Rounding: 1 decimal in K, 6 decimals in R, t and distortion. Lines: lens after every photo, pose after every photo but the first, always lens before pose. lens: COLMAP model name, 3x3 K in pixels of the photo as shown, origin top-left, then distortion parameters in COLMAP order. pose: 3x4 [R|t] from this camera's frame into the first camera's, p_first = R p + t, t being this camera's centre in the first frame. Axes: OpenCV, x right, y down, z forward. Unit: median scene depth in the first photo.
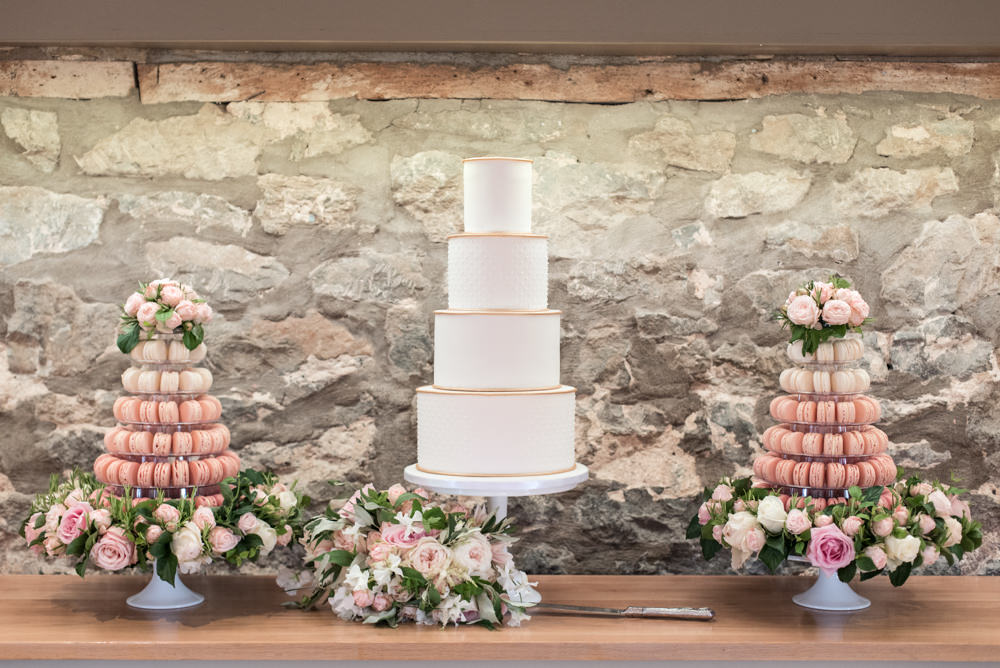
lens RADIAL K [[1687.7, 0, 500.0], [0, 1687.7, 334.0], [0, 0, 1]] dist [-0.012115, -0.084007]
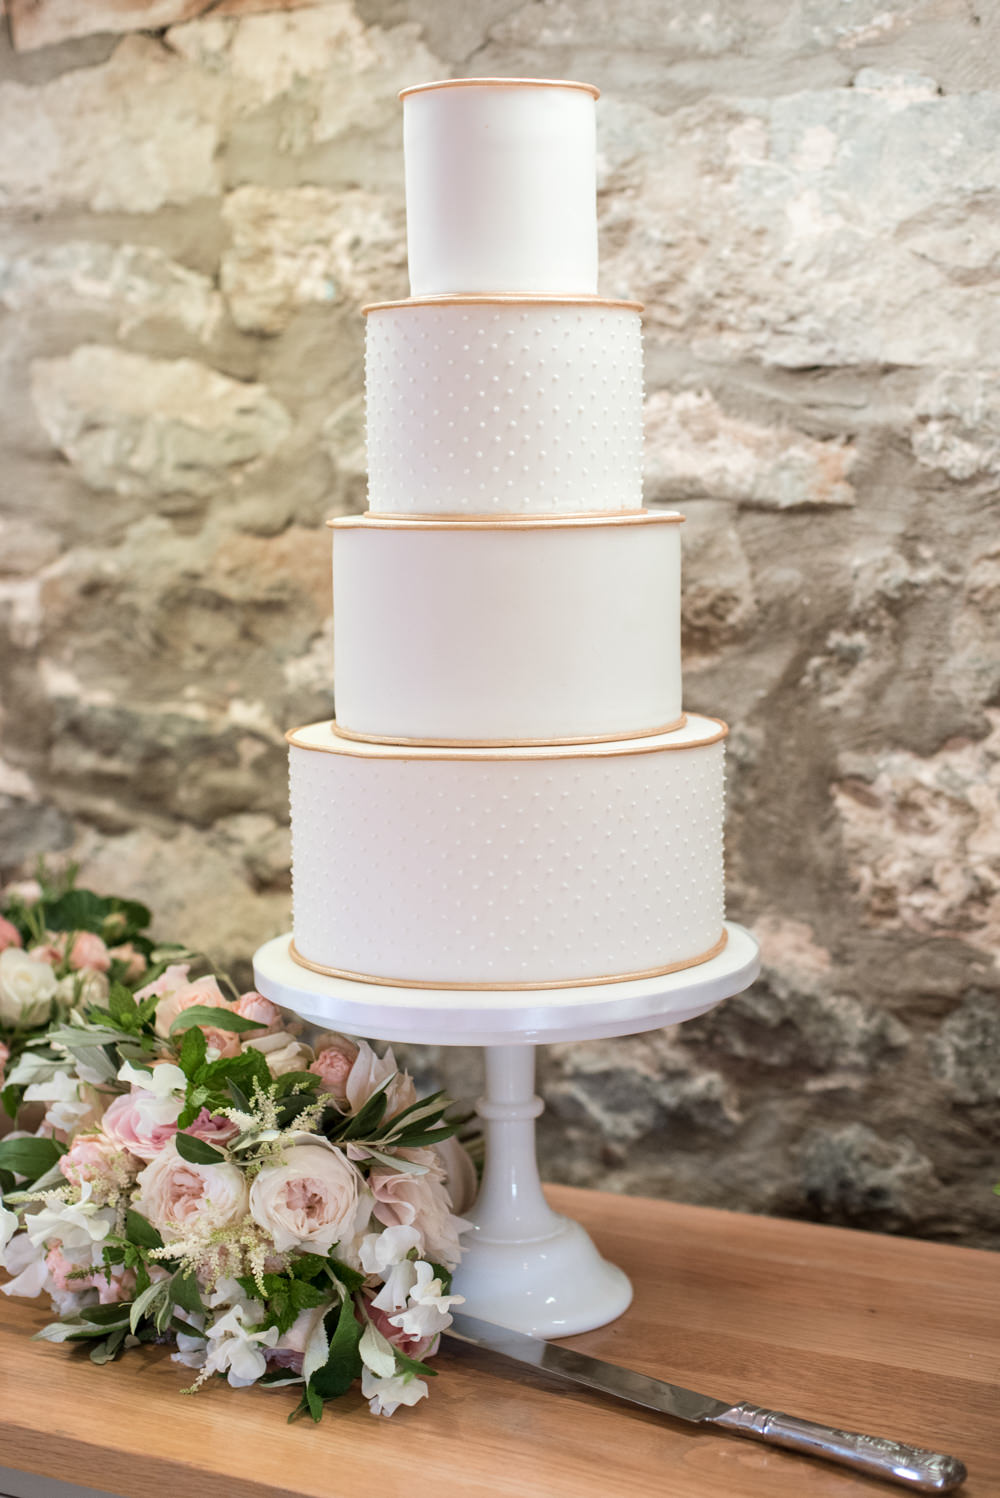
lens RADIAL K [[2528.2, 0, 500.0], [0, 2528.2, 719.2], [0, 0, 1]] dist [-0.012115, -0.084007]
pose [[0.844302, 0.040043, -0.534370, 0.260596], [0.001780, 0.996989, 0.077522, -0.011126], [0.535865, -0.066403, 0.841688, 0.489934]]
